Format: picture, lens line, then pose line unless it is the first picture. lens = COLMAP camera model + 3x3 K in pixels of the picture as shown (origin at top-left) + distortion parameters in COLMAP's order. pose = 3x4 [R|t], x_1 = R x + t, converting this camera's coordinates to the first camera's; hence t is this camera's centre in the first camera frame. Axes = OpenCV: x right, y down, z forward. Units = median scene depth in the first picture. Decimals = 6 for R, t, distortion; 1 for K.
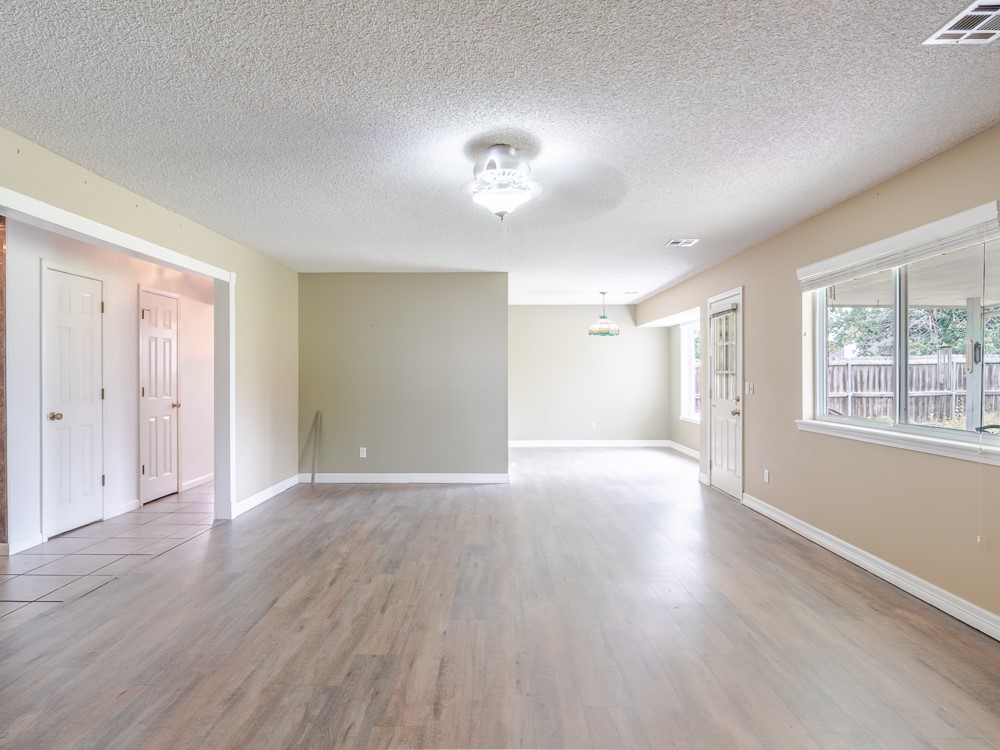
lens RADIAL K [[580.6, 0, 496.5], [0, 580.6, 387.9], [0, 0, 1]] dist [-0.002695, -0.000799]
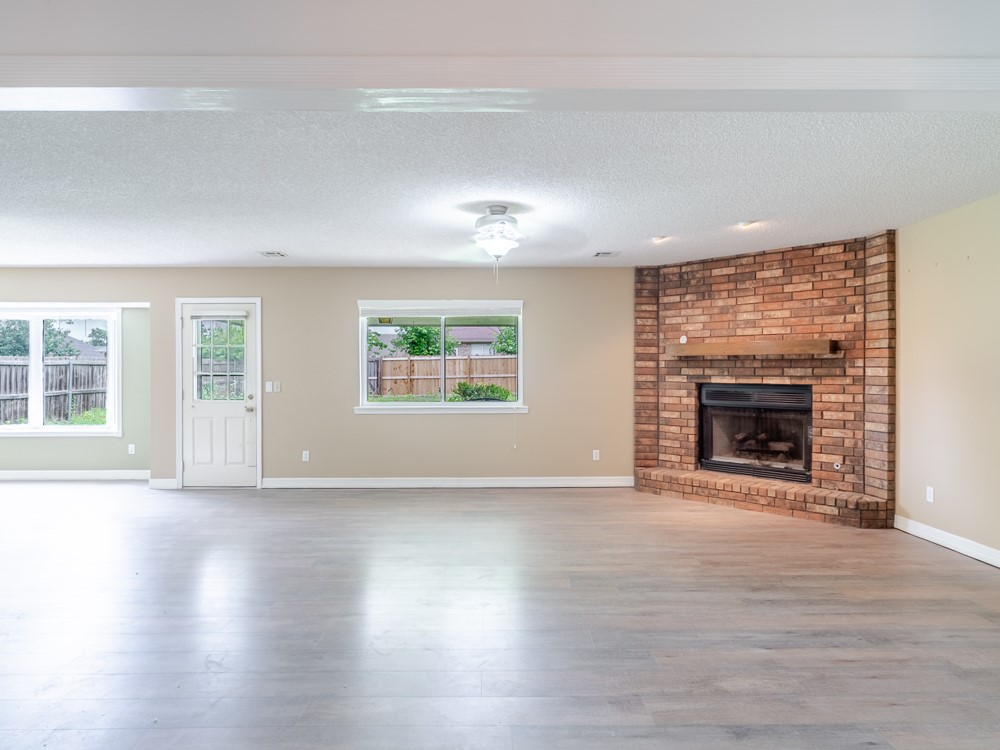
lens RADIAL K [[580.6, 0, 496.5], [0, 580.6, 387.9], [0, 0, 1]] dist [-0.002695, -0.000799]
pose [[-0.019605, -0.022841, 0.999547, -1.091704], [0.024320, 0.999432, 0.023315, -0.019315], [-0.999512, 0.024766, -0.019039, 0.835155]]
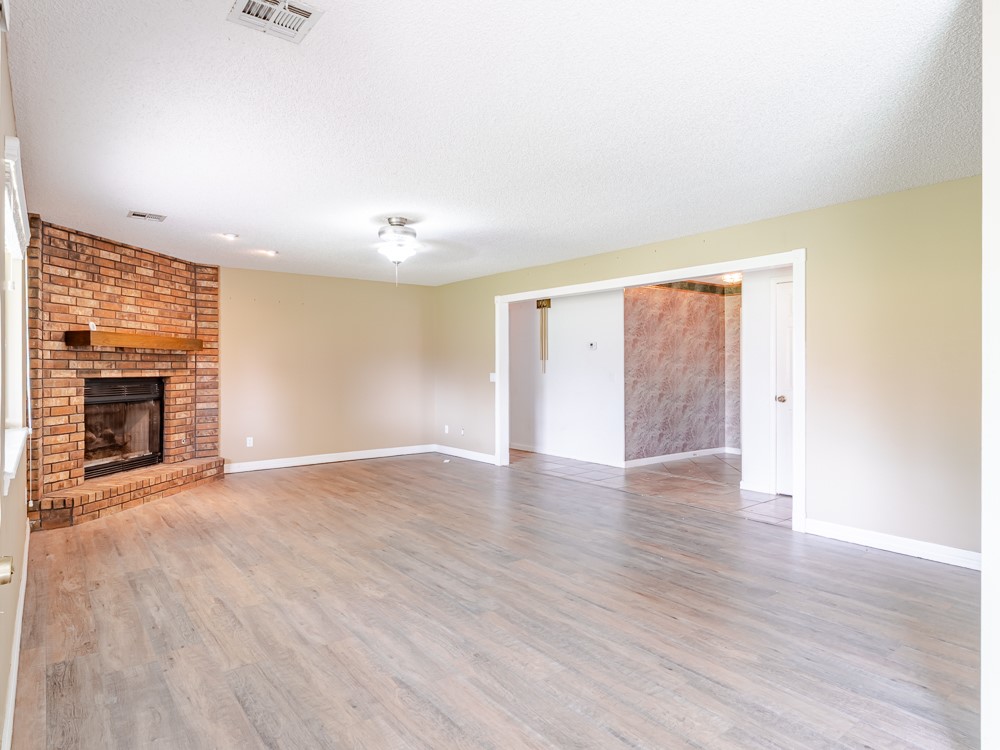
lens RADIAL K [[580.6, 0, 496.5], [0, 580.6, 387.9], [0, 0, 1]] dist [-0.002695, -0.000799]
pose [[-0.787981, 0.027023, -0.615106, 0.603246], [-0.011575, 0.998210, 0.058682, -0.050637], [0.615591, 0.053360, -0.786257, 1.919638]]
